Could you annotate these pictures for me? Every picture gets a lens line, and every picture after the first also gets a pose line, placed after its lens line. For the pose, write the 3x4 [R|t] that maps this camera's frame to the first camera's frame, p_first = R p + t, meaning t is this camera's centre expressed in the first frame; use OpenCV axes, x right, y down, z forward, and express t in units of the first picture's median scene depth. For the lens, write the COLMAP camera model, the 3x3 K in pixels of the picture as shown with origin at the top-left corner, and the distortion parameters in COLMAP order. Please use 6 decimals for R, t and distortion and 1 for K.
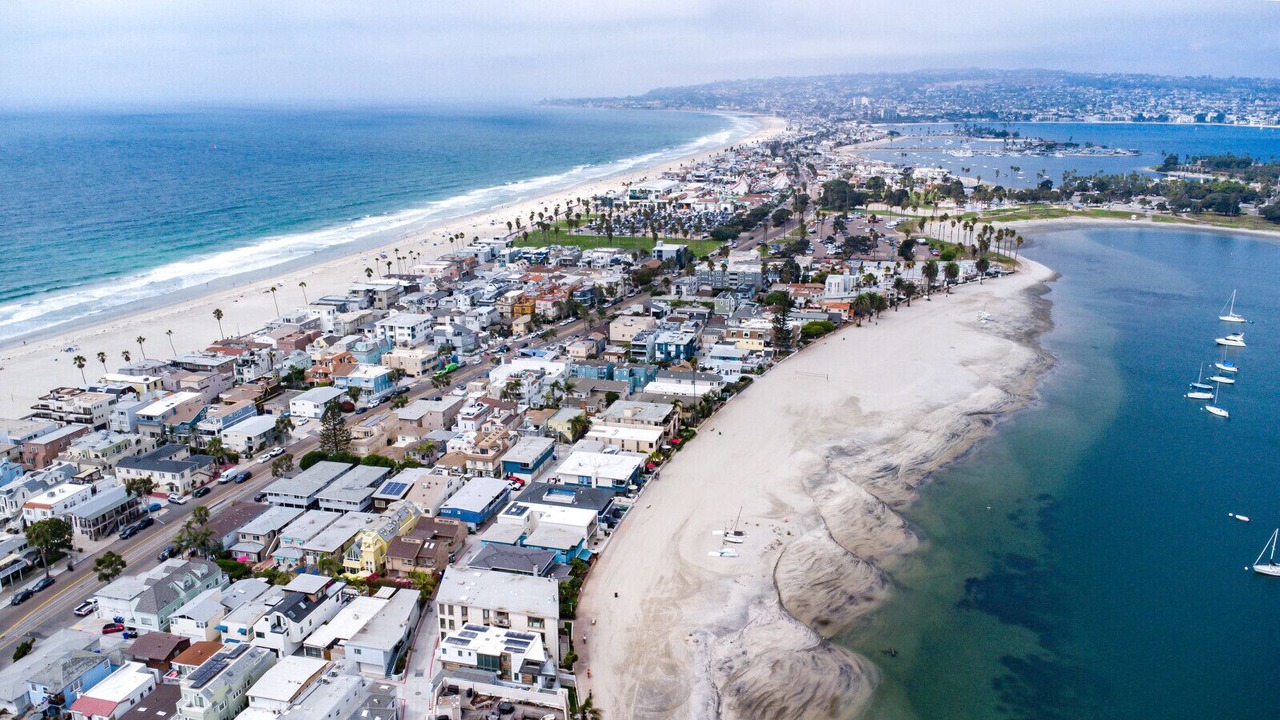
lens RADIAL K [[993.6, 0, 640.0], [0, 993.6, 360.0], [0, 0, 1]] dist [0.012185, -0.001923]
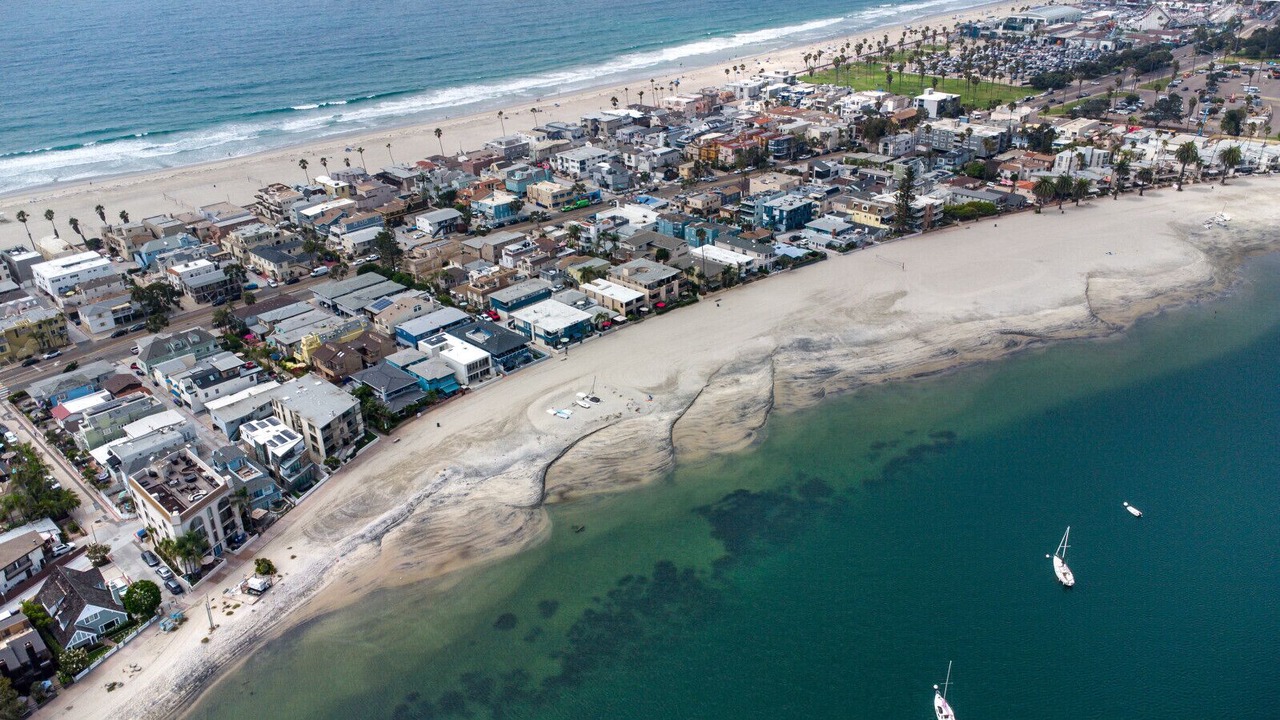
lens RADIAL K [[985.0, 0, 640.0], [0, 985.0, 360.0], [0, 0, 1]] dist [0.010614, 0.000673]
pose [[0.872642, 0.199645, -0.445687, 0.429368], [-0.110940, 0.969801, 0.217204, -0.076142], [0.475592, -0.140097, 0.868438, 0.058491]]
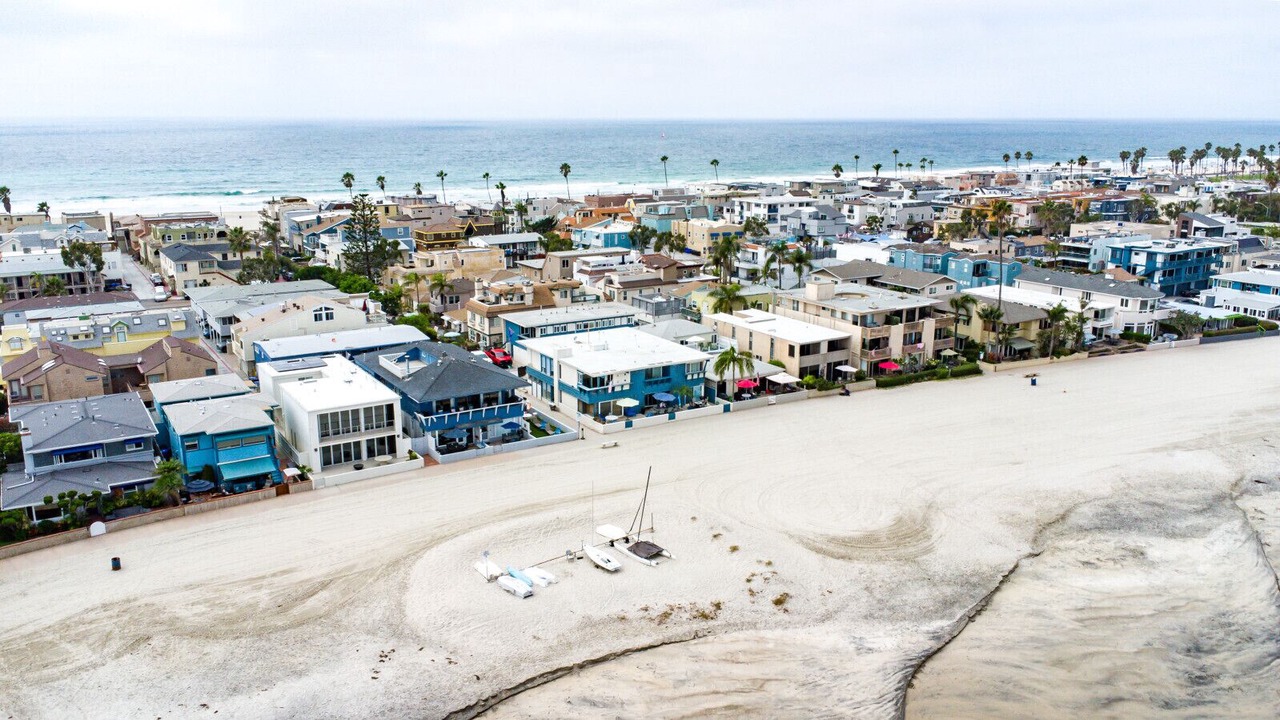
lens RADIAL K [[1004.4, 0, 640.0], [0, 1004.4, 360.0], [0, 0, 1]] dist [0.015157, 0.003038]
pose [[0.732554, 0.164740, -0.660474, 0.213579], [-0.181337, 0.982440, 0.043921, 0.068289], [0.656111, 0.087594, 0.749564, 0.515304]]
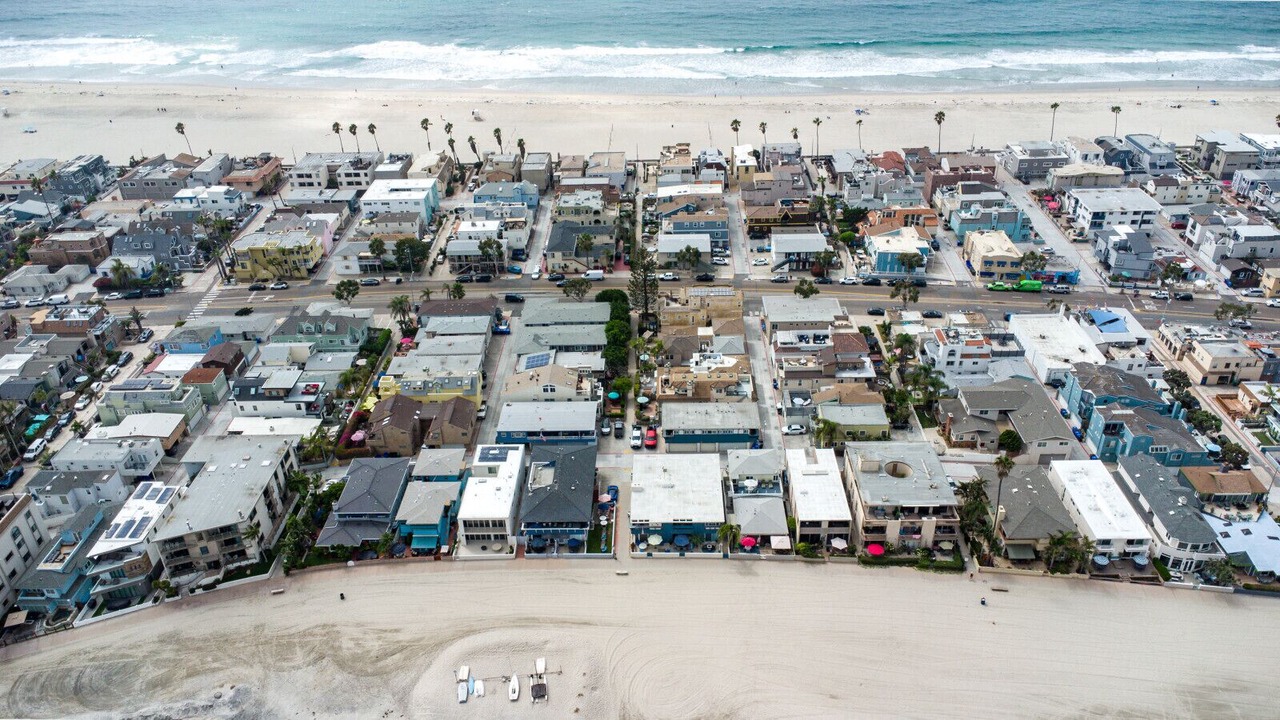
lens RADIAL K [[935.6, 0, 640.0], [0, 935.6, 360.0], [0, 0, 1]] dist [0.014248, 0.002944]
pose [[0.241517, 0.494514, -0.834941, 0.349495], [-0.227892, 0.865252, 0.446546, -0.196482], [0.943258, 0.082428, 0.321669, 0.592160]]
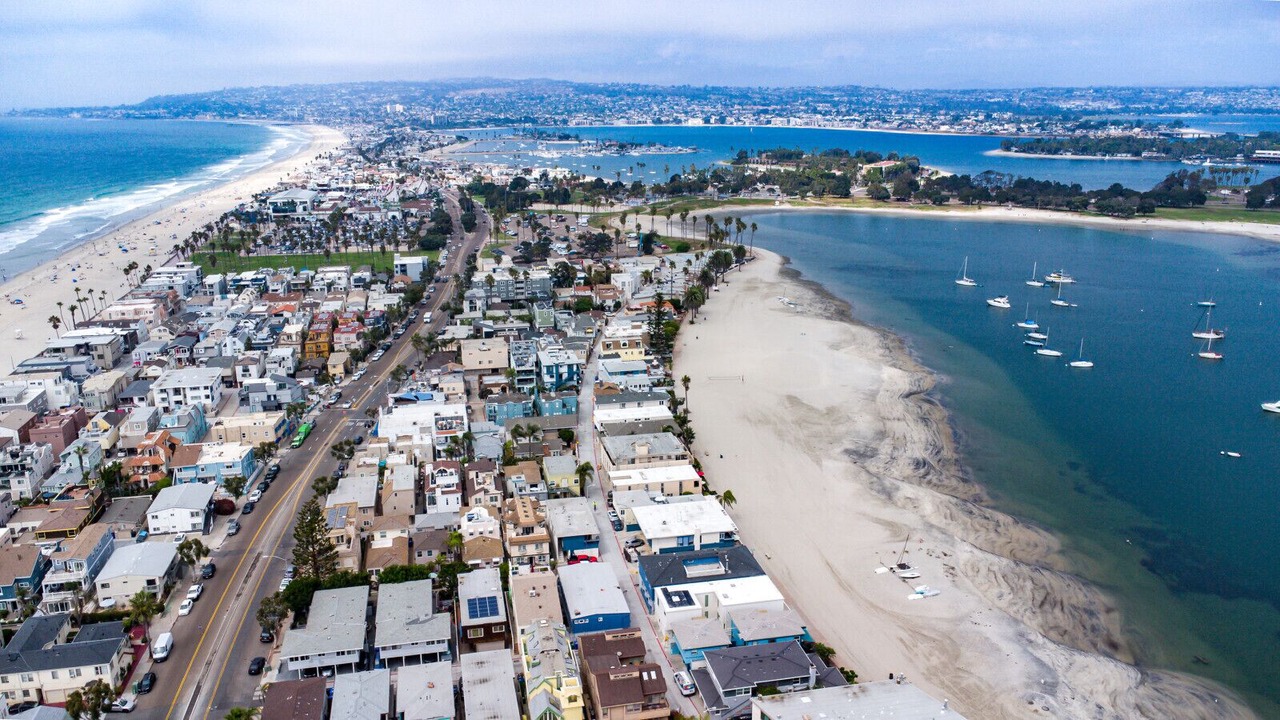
lens RADIAL K [[985.0, 0, 640.0], [0, 985.0, 360.0], [0, 0, 1]] dist [0.010614, 0.000673]
pose [[0.889761, -0.120768, 0.440160, -0.317199], [0.123697, 0.992073, 0.022151, -0.034273], [-0.439346, 0.034737, 0.897646, 0.228563]]
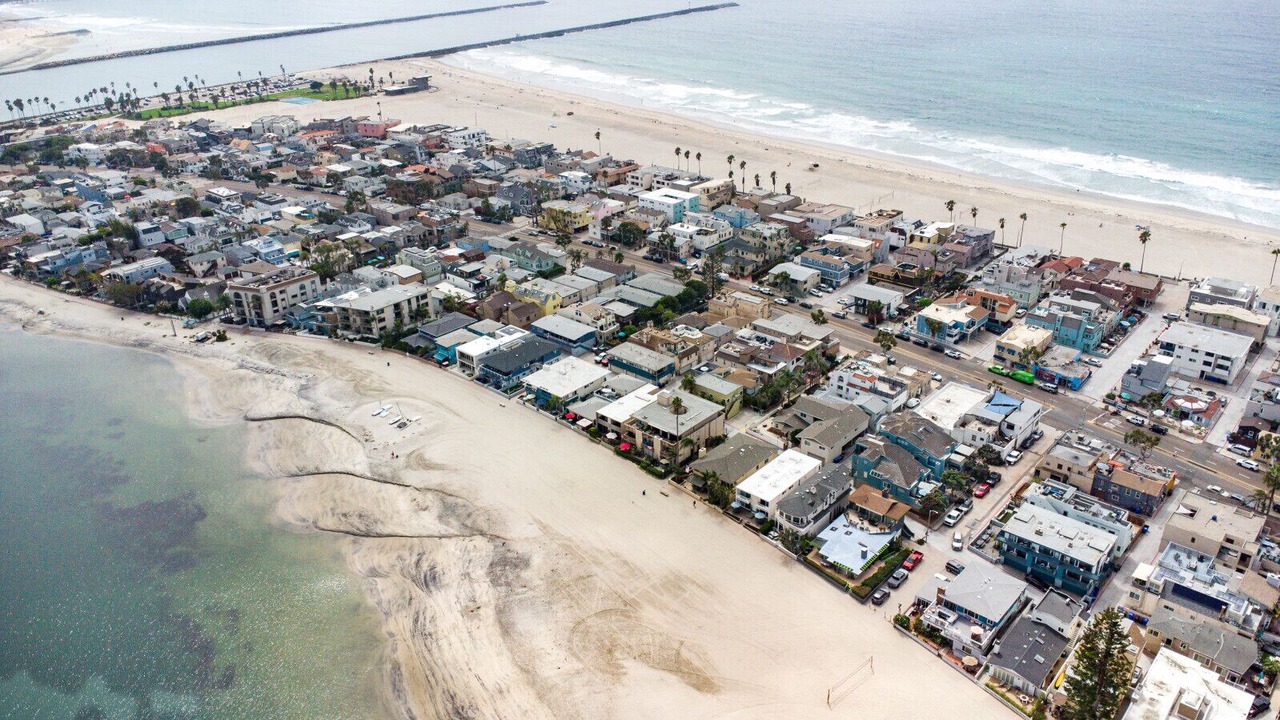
lens RADIAL K [[935.6, 0, 640.0], [0, 935.6, 360.0], [0, 0, 1]] dist [0.014248, 0.002944]
pose [[-0.451197, 0.397691, -0.798913, 0.550539], [-0.210763, 0.822407, 0.528418, -0.347501], [0.867179, 0.406802, -0.287249, 1.045164]]
